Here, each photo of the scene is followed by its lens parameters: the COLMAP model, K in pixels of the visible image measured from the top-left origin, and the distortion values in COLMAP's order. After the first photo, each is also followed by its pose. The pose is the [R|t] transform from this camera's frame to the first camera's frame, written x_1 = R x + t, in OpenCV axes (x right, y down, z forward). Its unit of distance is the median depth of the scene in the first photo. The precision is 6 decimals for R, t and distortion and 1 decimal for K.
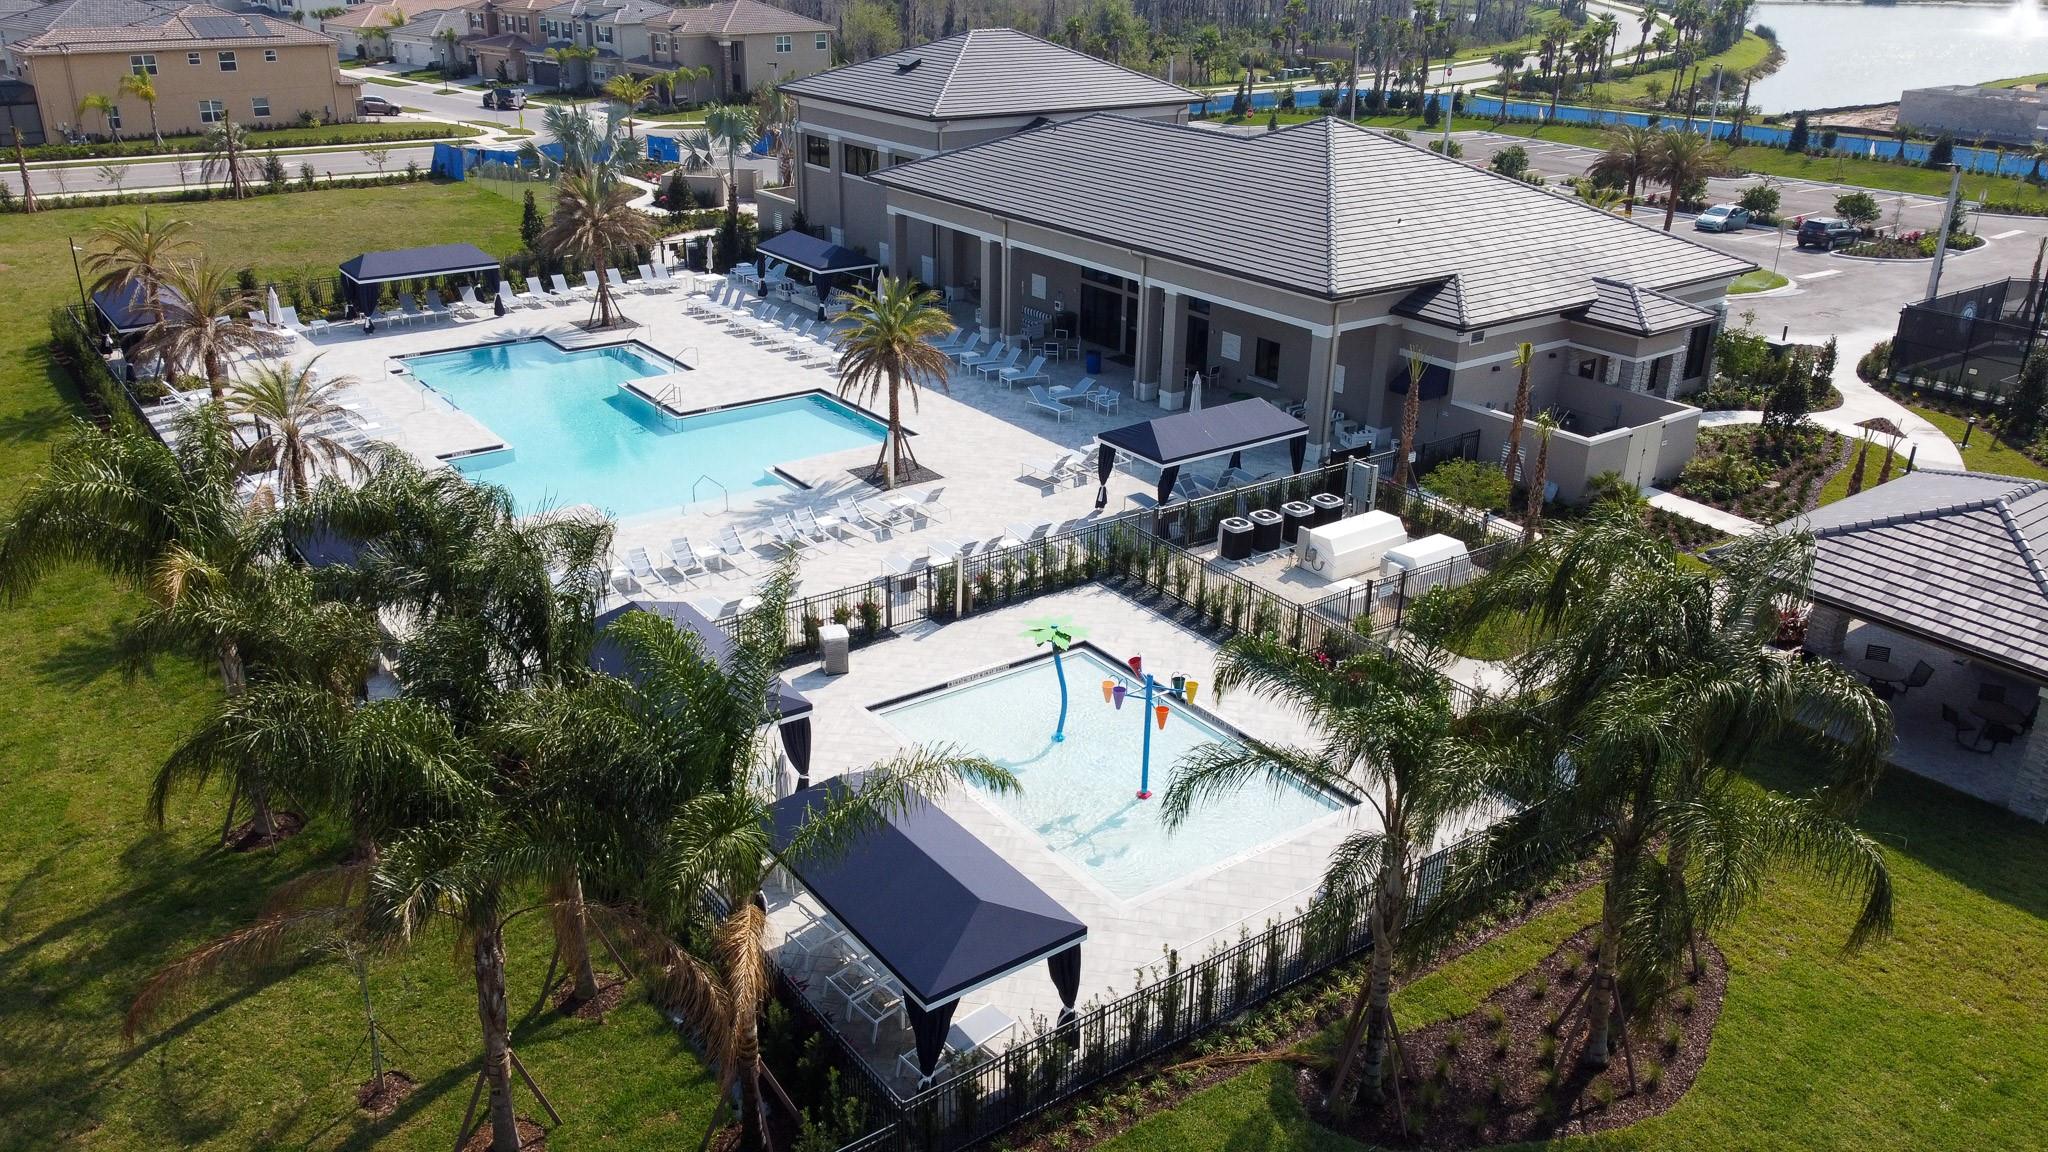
lens RADIAL K [[1550.9, 0, 1018.4], [0, 1550.9, 576.5], [0, 0, 1]] dist [0.000775, -0.006164]
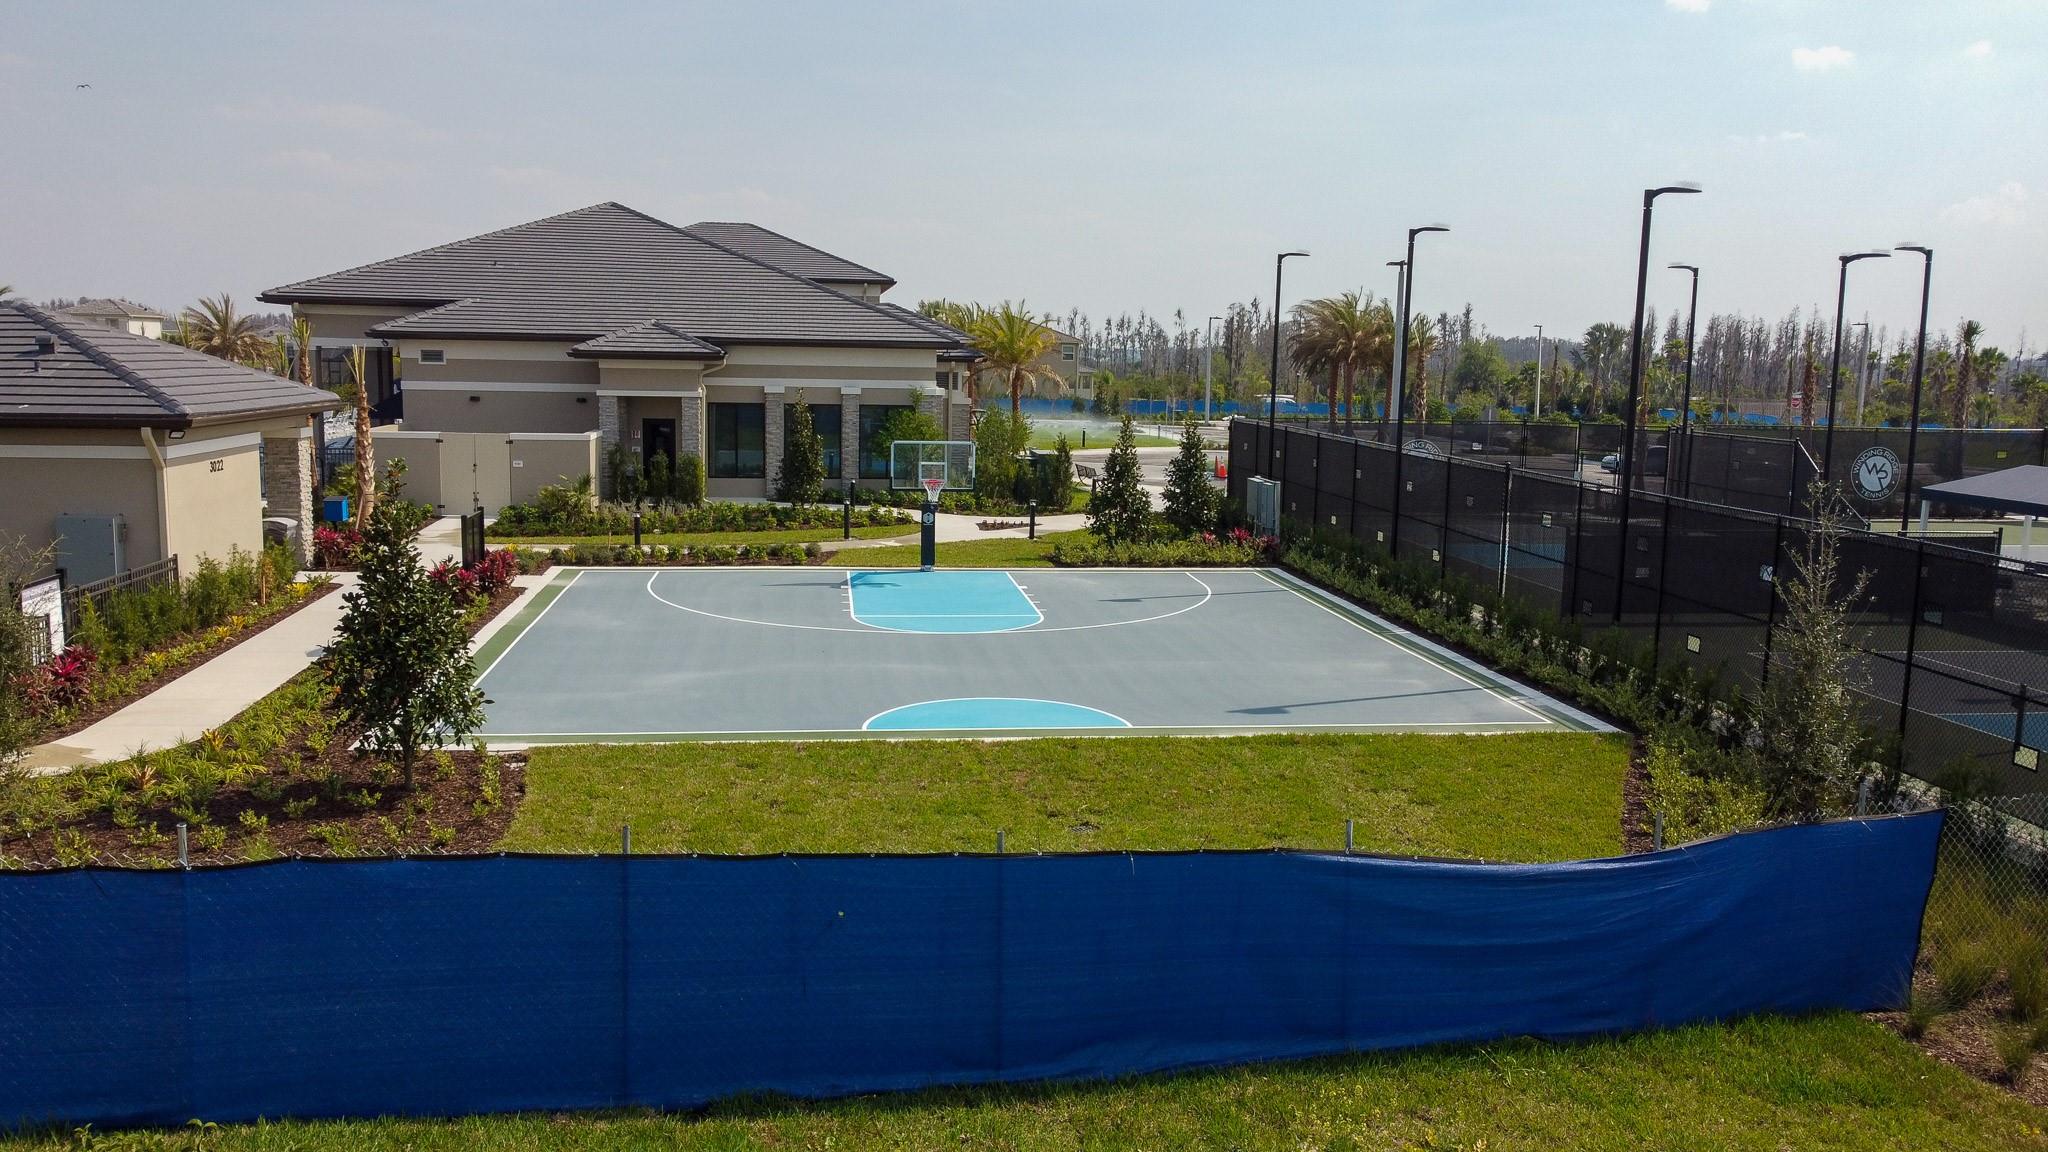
lens RADIAL K [[1550.9, 0, 1018.4], [0, 1550.9, 576.5], [0, 0, 1]] dist [0.000775, -0.006164]
pose [[0.877308, 0.065440, -0.475446, 0.908269], [-0.191596, 0.956049, -0.221949, 0.091478], [0.440025, 0.285811, 0.851287, 0.365016]]
